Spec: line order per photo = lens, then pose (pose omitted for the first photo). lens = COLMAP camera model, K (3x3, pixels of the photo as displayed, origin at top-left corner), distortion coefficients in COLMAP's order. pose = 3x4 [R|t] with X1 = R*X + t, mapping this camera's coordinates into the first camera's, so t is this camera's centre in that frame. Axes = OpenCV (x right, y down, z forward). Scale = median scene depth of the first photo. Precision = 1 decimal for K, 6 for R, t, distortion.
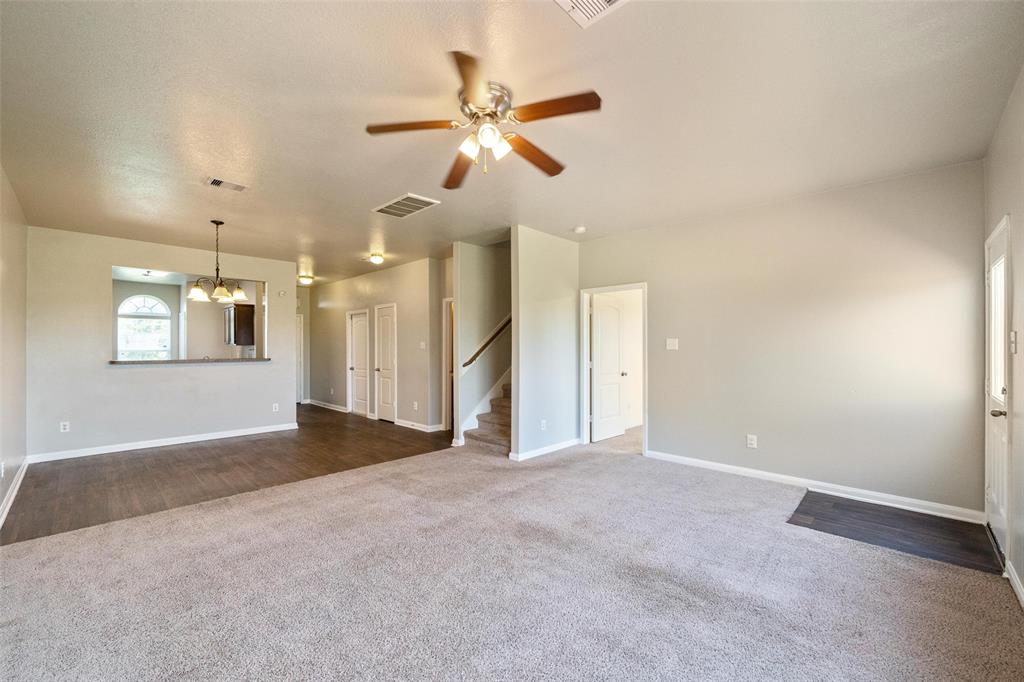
lens RADIAL K [[414.0, 0, 509.6], [0, 414.0, 346.9], [0, 0, 1]] dist [-0.000972, -0.000089]
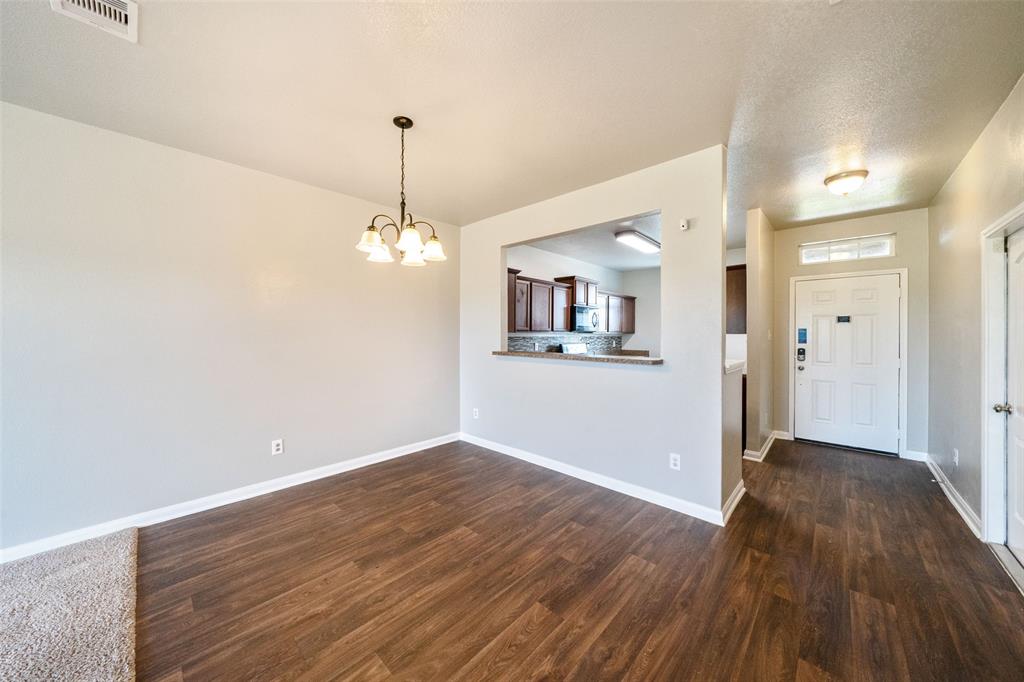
lens RADIAL K [[360.7, 0, 505.7], [0, 360.7, 339.4], [0, 0, 1]] dist [-0.000375, -0.000001]
pose [[0.011018, 0.015279, -0.999823, -0.202192], [-0.003615, 0.999877, 0.015240, -0.006240], [0.999933, 0.003446, 0.011072, 1.143640]]
